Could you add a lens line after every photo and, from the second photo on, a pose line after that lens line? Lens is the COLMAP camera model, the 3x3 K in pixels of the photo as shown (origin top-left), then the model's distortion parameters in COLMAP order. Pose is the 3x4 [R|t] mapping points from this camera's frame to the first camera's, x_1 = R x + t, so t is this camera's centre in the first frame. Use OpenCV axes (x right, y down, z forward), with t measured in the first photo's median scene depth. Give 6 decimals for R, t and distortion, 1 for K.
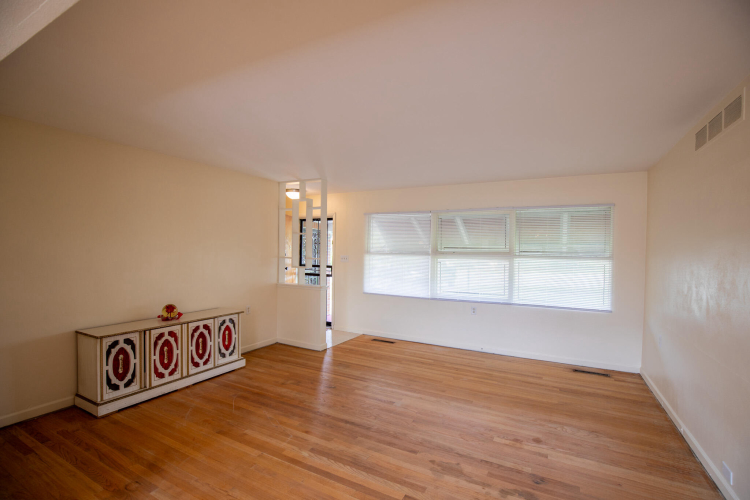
lens RADIAL K [[343.2, 0, 382.1], [0, 343.2, 251.3], [0, 0, 1]] dist [-0.031510, 0.005165]
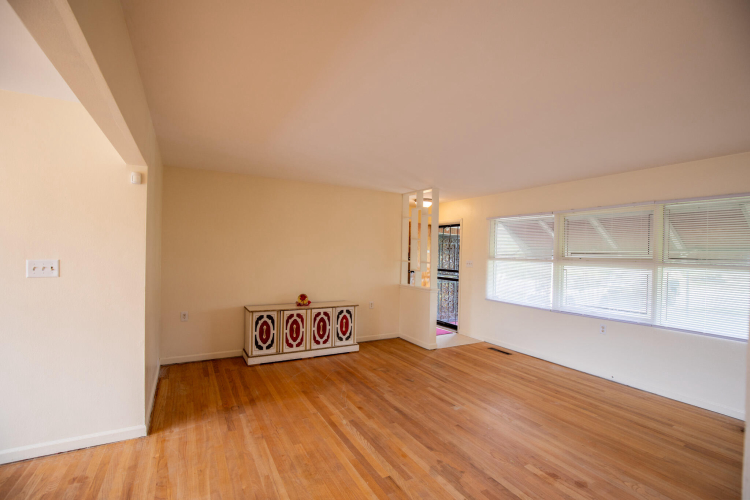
lens RADIAL K [[343.2, 0, 381.5], [0, 343.2, 251.6], [0, 0, 1]] dist [-0.031510, 0.005165]
pose [[0.845374, 0.002385, -0.534169, 0.325505], [-0.013053, 0.999784, -0.016194, 0.007189], [0.534015, 0.020663, 0.845222, 0.023590]]
